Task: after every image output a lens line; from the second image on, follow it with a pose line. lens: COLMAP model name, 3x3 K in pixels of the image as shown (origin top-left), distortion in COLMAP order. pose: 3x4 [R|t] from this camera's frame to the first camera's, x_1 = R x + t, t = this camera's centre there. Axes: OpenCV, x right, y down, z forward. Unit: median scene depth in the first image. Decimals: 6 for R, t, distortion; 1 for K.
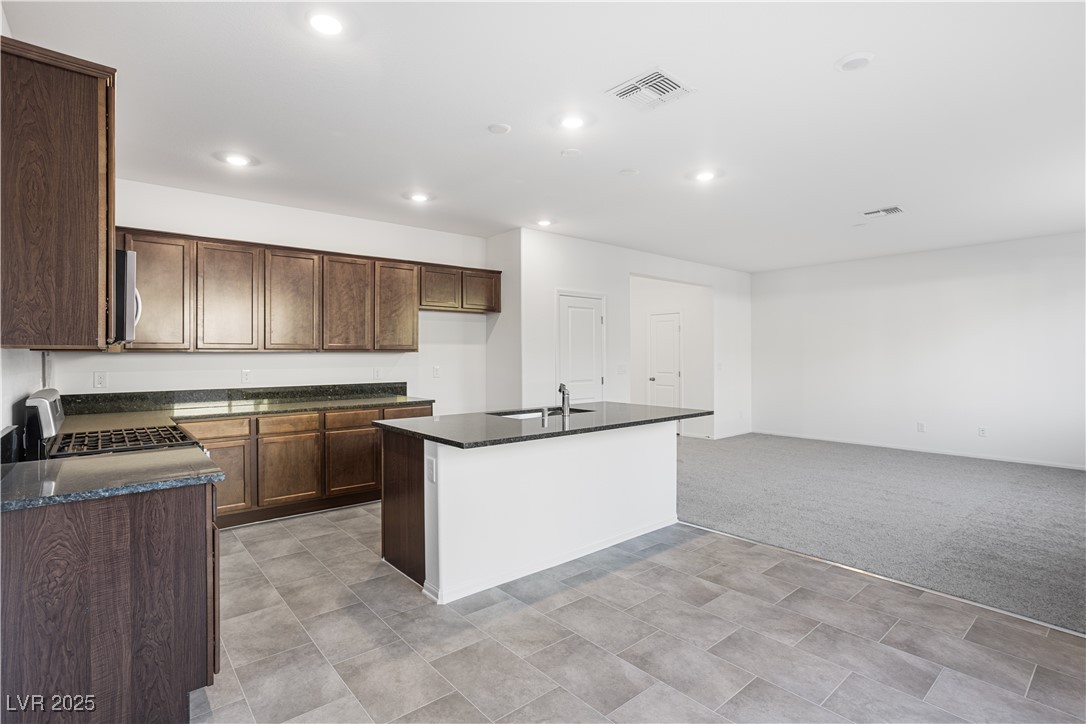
lens RADIAL K [[517.3, 0, 543.0], [0, 517.3, 362.0], [0, 0, 1]] dist [0.000401, 0.000105]
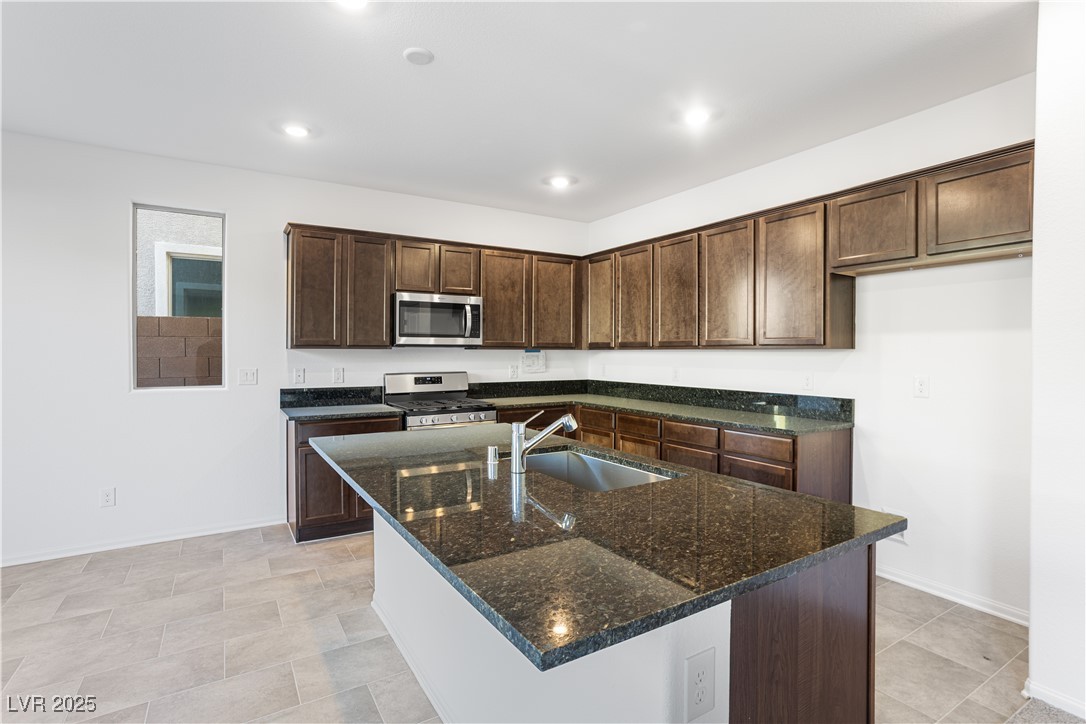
lens RADIAL K [[521.8, 0, 543.7], [0, 521.8, 349.6], [0, 0, 1]] dist [-0.000172, 0.000046]
pose [[-0.149661, 0.000574, -0.988737, 0.747292], [-0.006249, 0.999979, 0.001526, -0.031397], [0.988718, 0.006407, -0.149654, 1.452669]]
